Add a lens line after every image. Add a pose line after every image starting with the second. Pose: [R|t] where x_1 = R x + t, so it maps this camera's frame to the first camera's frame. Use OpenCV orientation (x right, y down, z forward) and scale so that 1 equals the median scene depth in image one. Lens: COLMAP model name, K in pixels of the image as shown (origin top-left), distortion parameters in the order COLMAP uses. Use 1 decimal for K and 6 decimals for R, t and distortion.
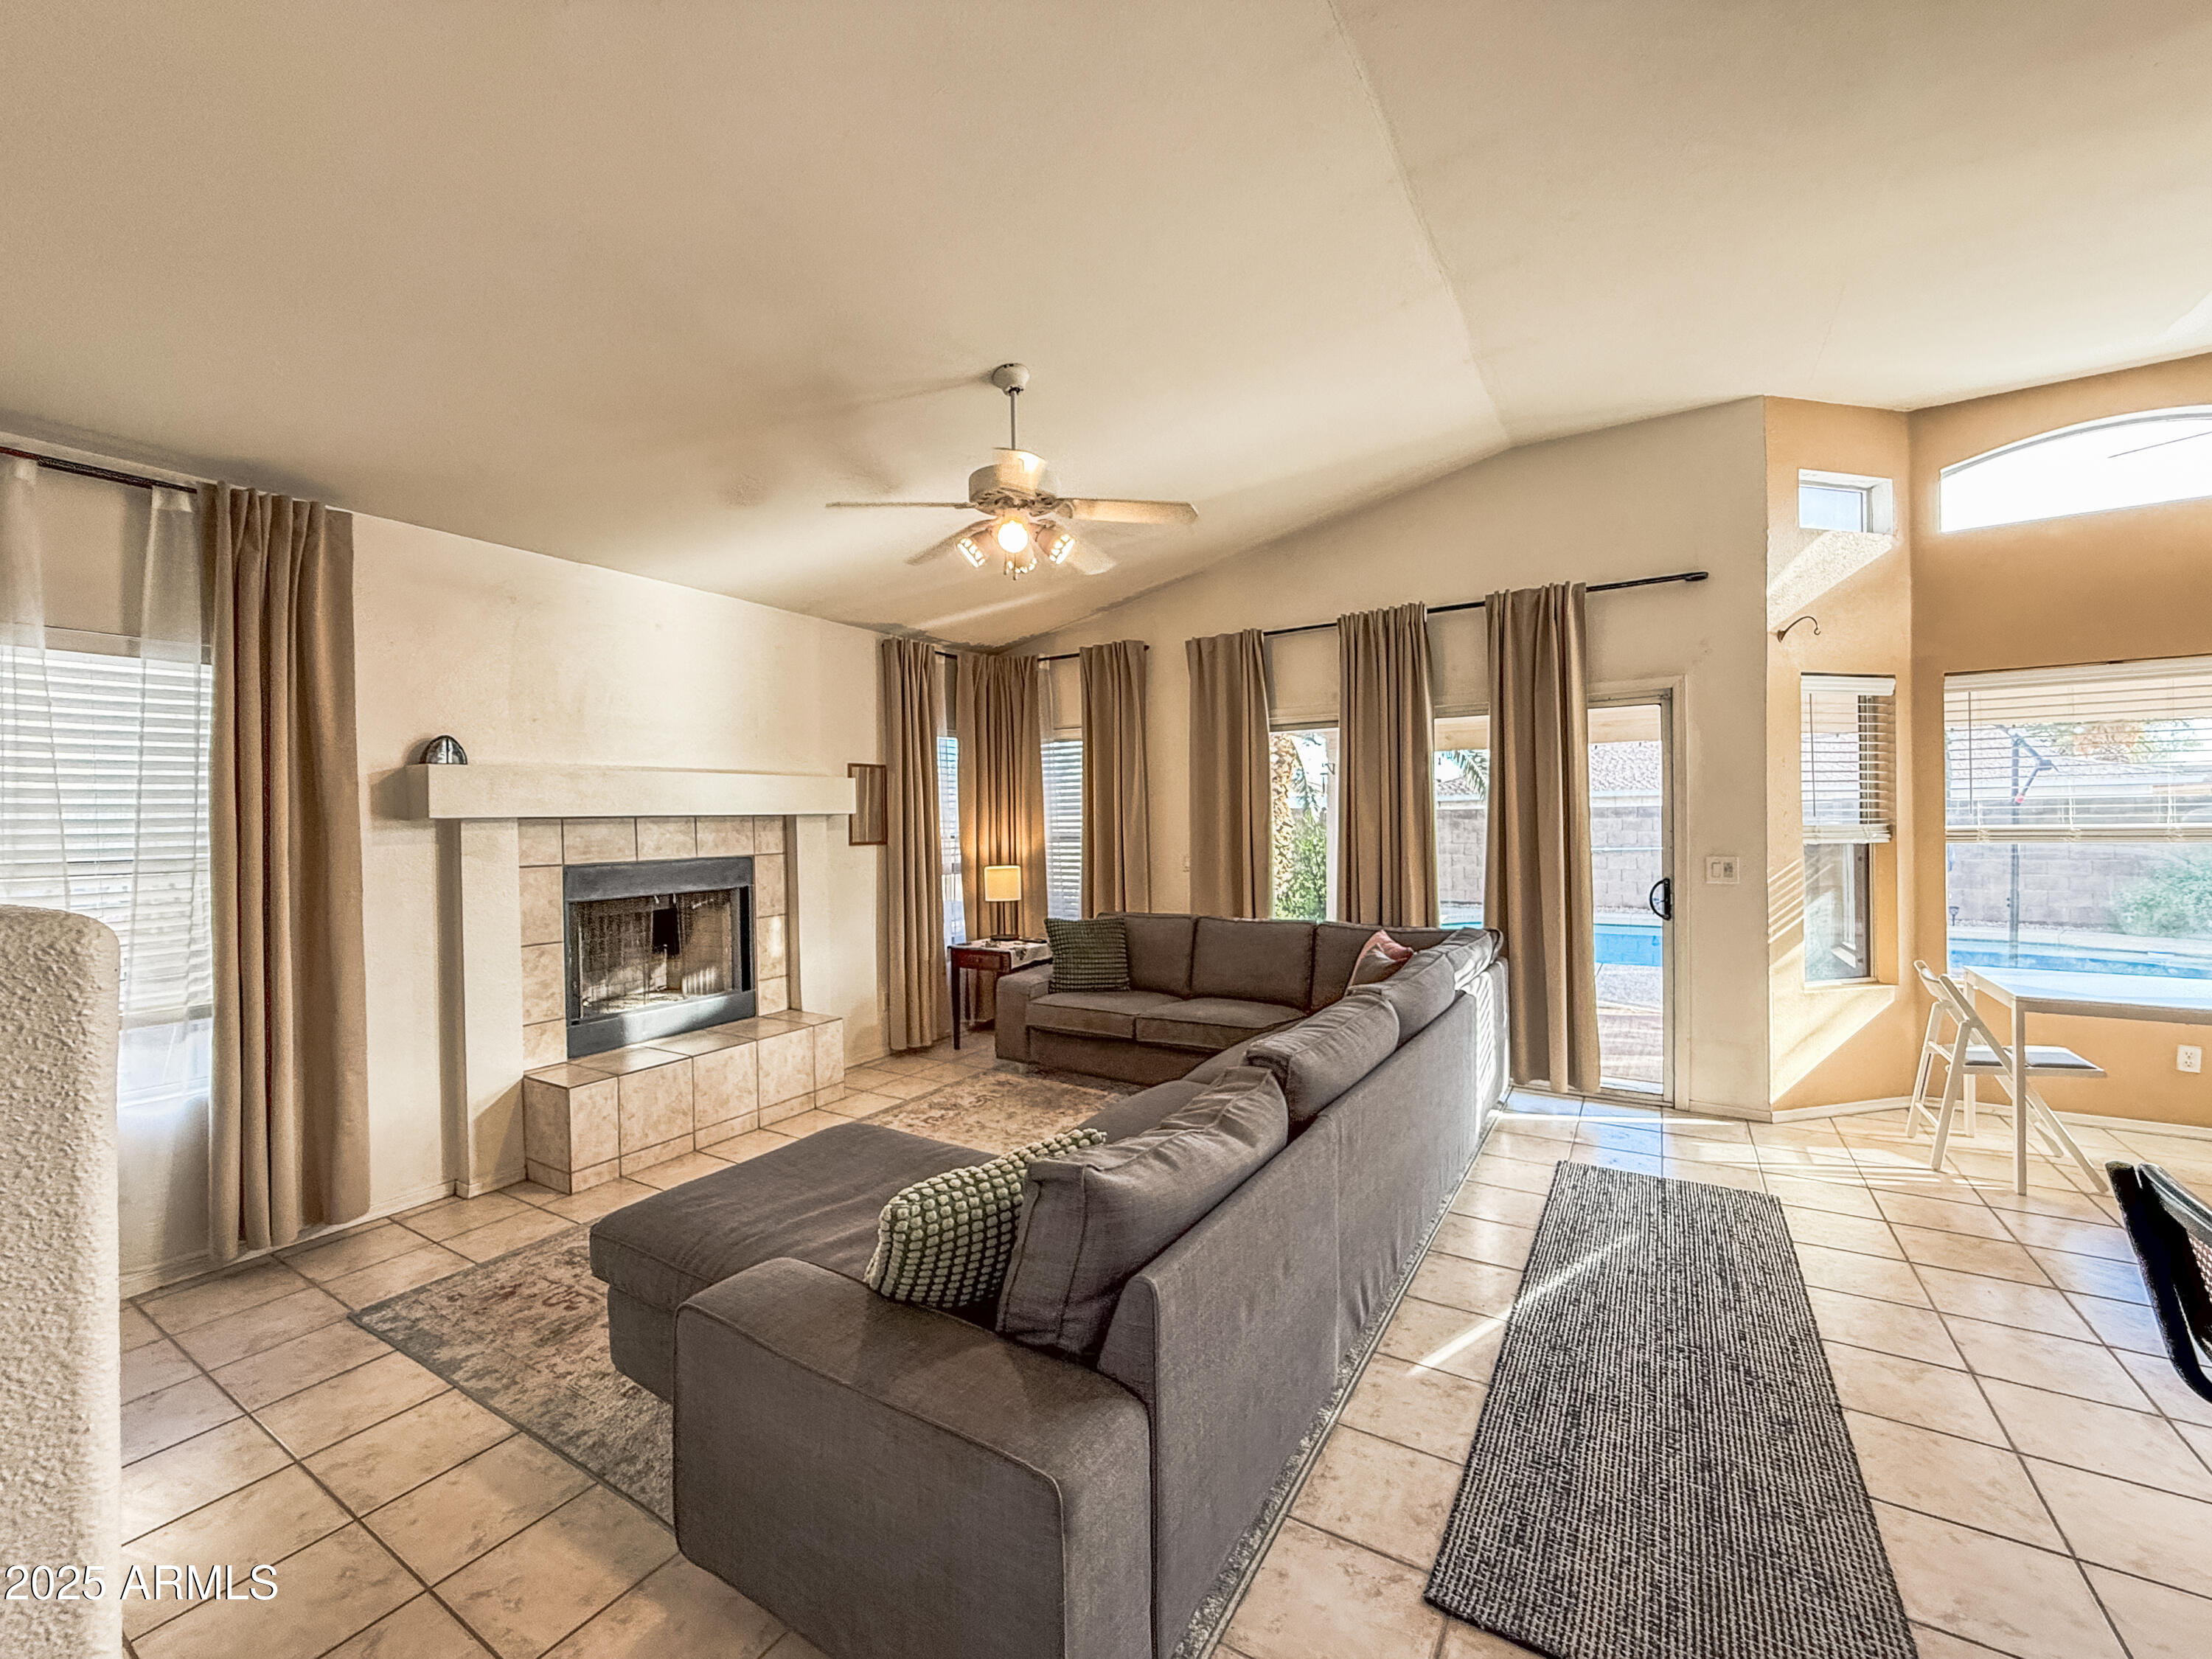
lens RADIAL K [[898.0, 0, 1105.5], [0, 898.0, 827.9], [0, 0, 1]] dist [-0.000505, 0.000986]
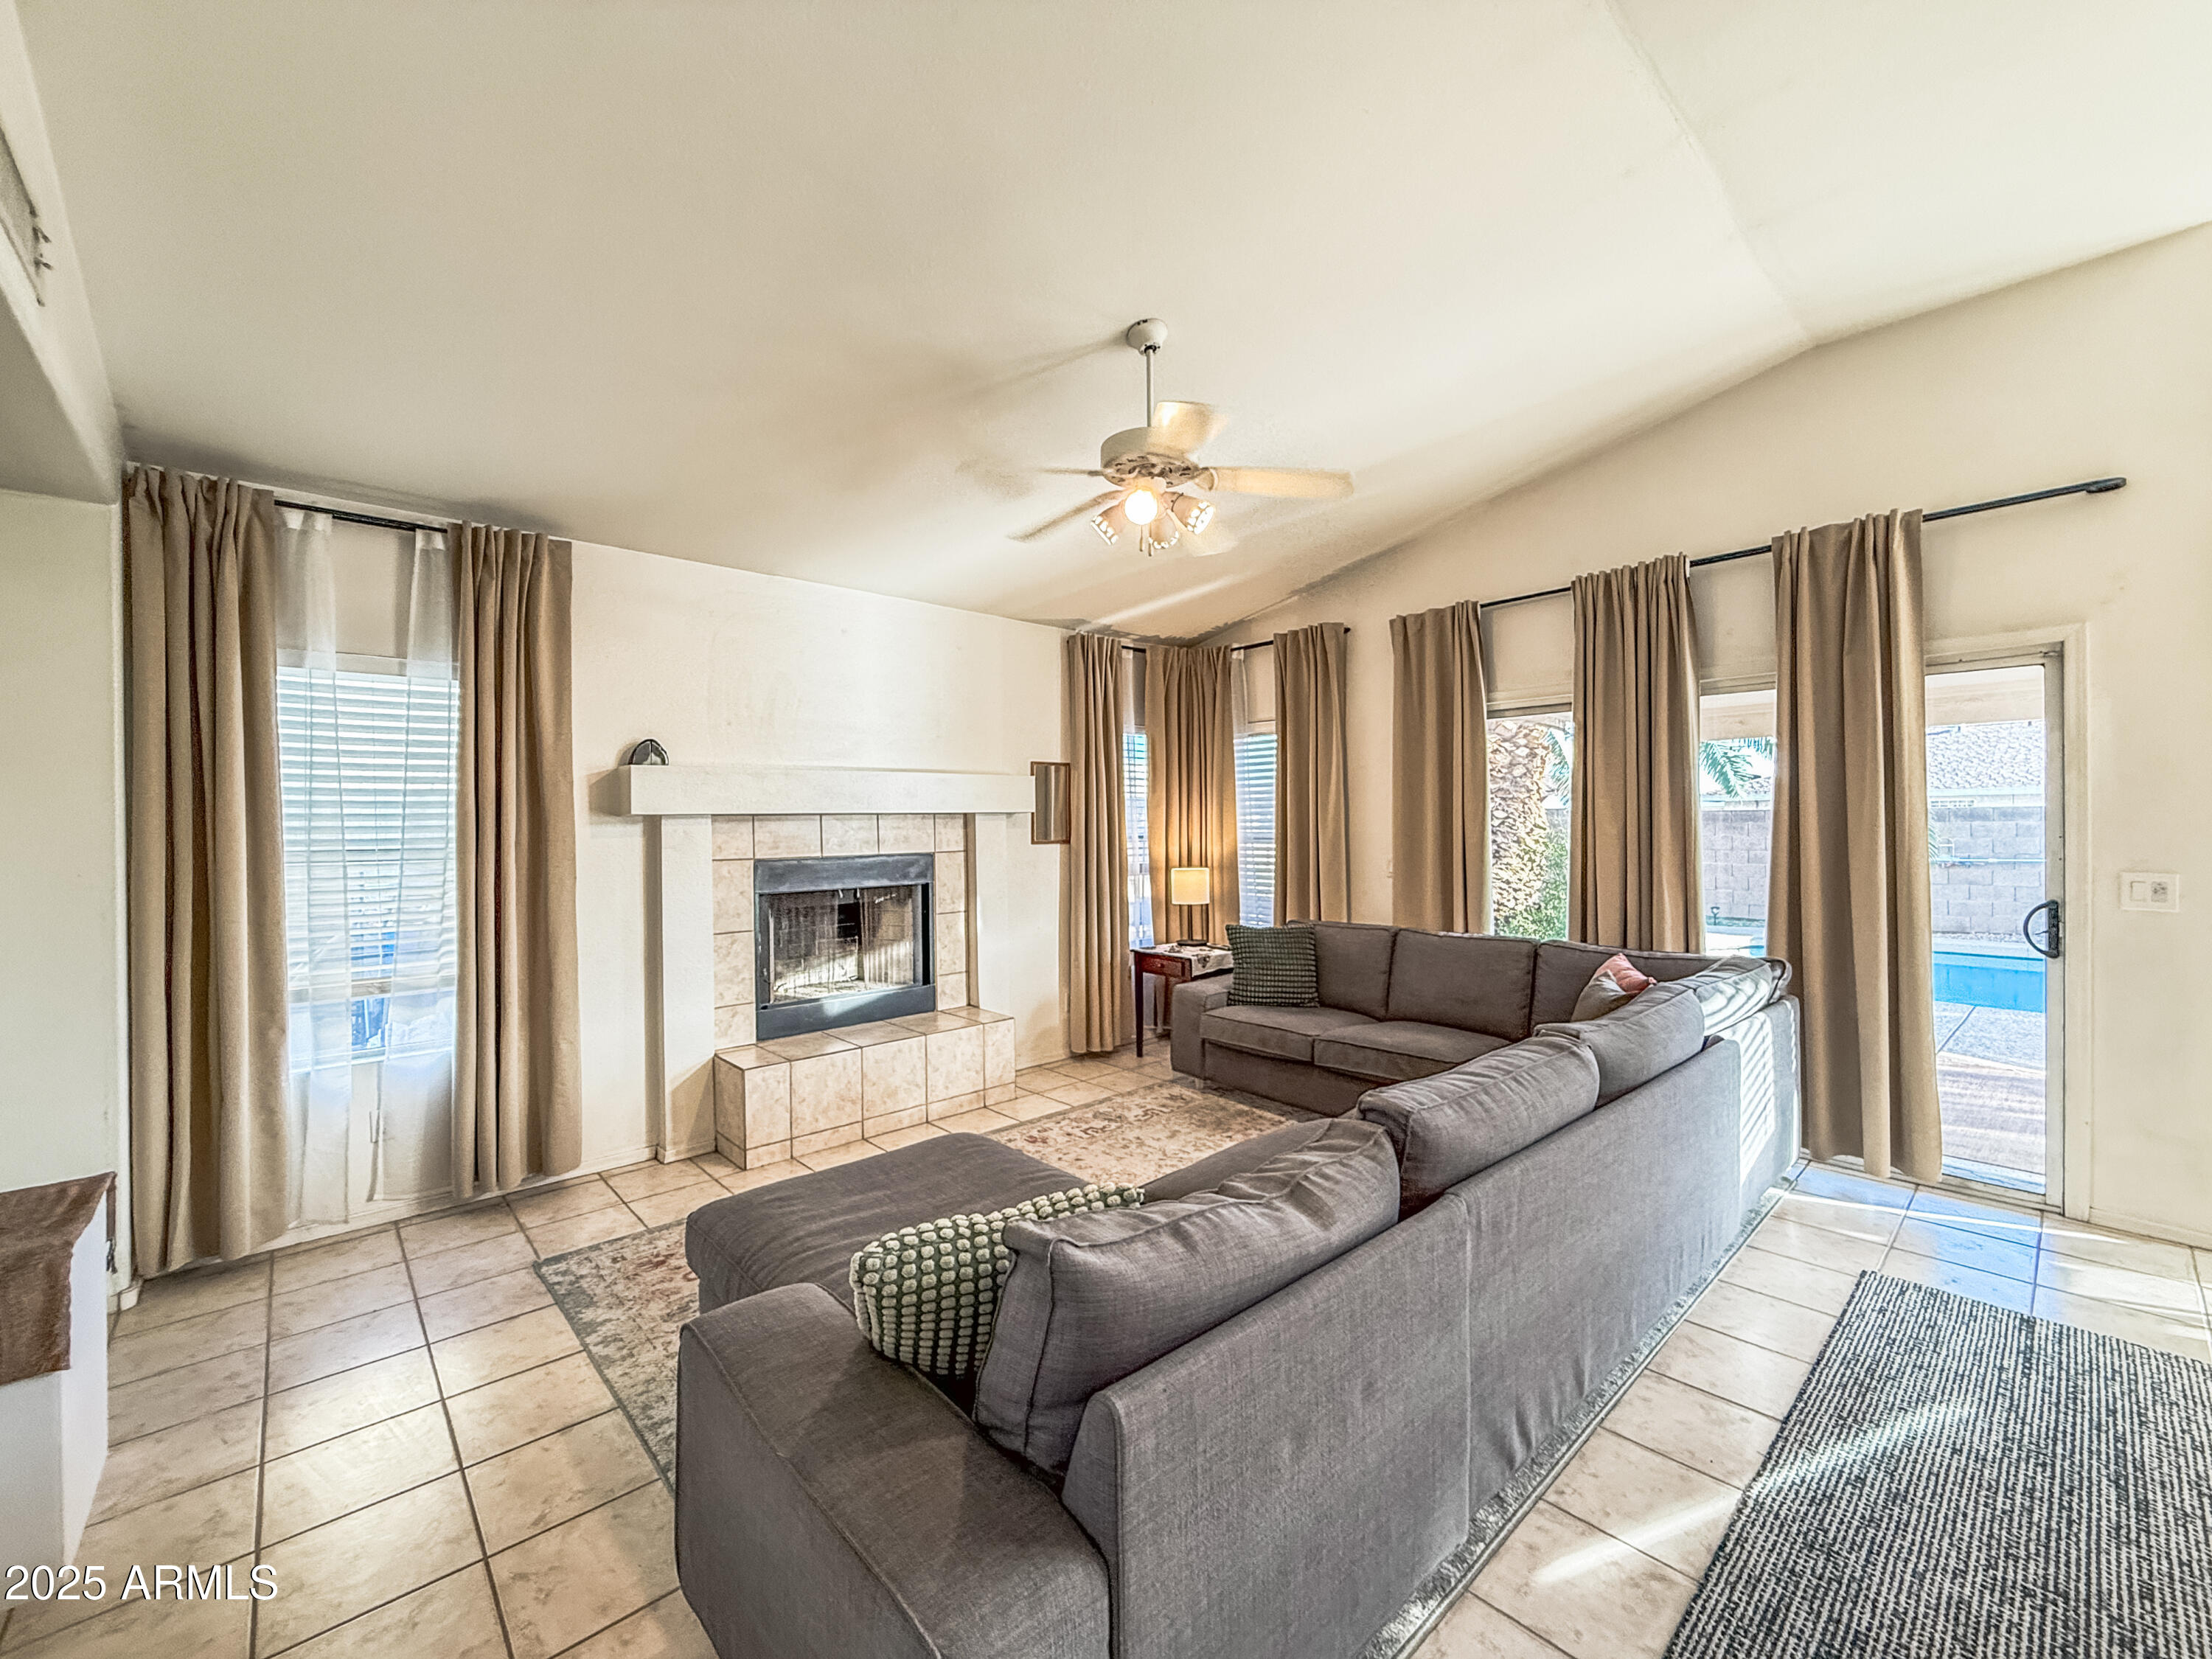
lens RADIAL K [[898.0, 0, 1104.4], [0, 898.0, 827.1], [0, 0, 1]] dist [-0.000505, 0.000986]
pose [[0.961478, 0.006302, -0.274808, 0.103061], [-0.006952, 0.999975, -0.001390, 0.002475], [0.274793, 0.003246, 0.961498, 0.101224]]
